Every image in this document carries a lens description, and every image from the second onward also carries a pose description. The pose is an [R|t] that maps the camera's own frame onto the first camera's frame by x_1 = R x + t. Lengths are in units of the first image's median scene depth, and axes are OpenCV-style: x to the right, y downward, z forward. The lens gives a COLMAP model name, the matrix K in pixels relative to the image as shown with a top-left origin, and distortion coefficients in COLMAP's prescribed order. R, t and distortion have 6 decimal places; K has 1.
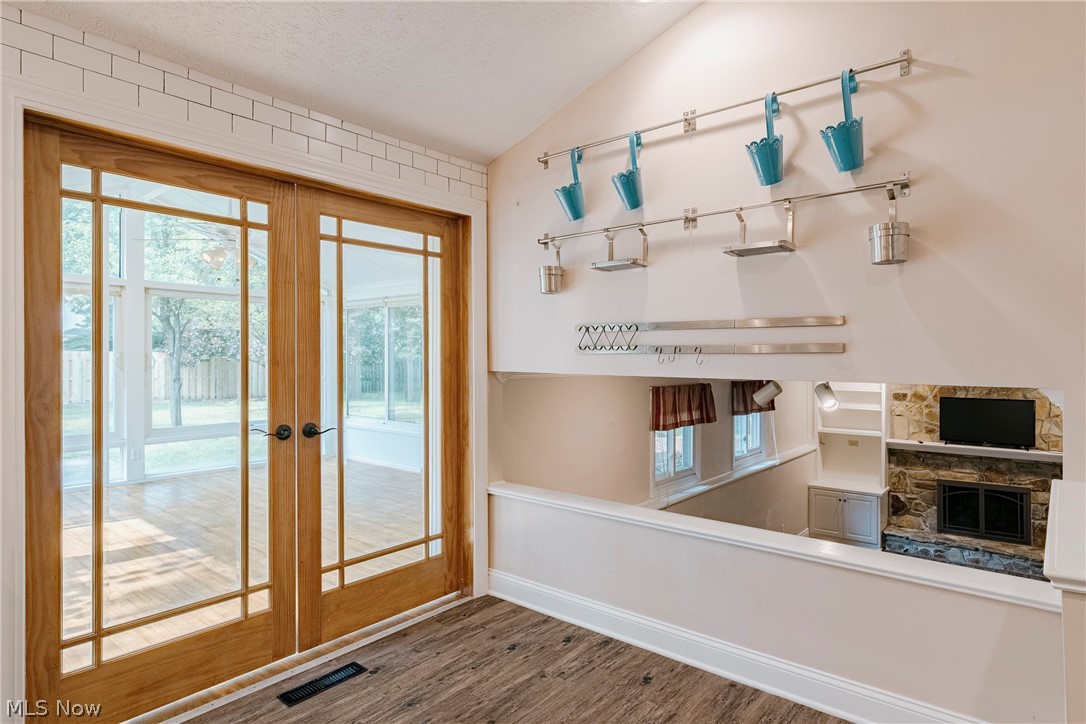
lens RADIAL K [[604.7, 0, 543.0], [0, 604.7, 362.0], [0, 0, 1]] dist [-0.000819, 0.000734]
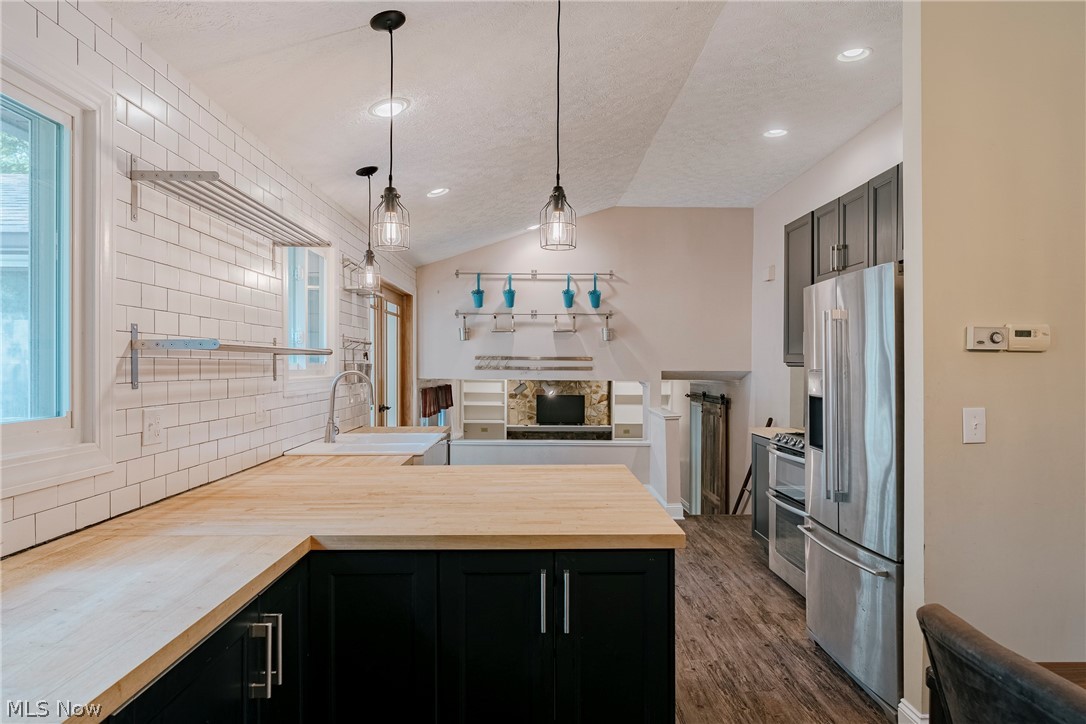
lens RADIAL K [[715.5, 0, 543.0], [0, 715.5, 362.0], [0, 0, 1]] dist [0.000173, -0.000214]
pose [[0.756605, 0.007449, 0.653829, -1.414369], [0.001063, 0.999920, -0.012622, -0.008662], [-0.653871, 0.010245, 0.756537, -1.050114]]
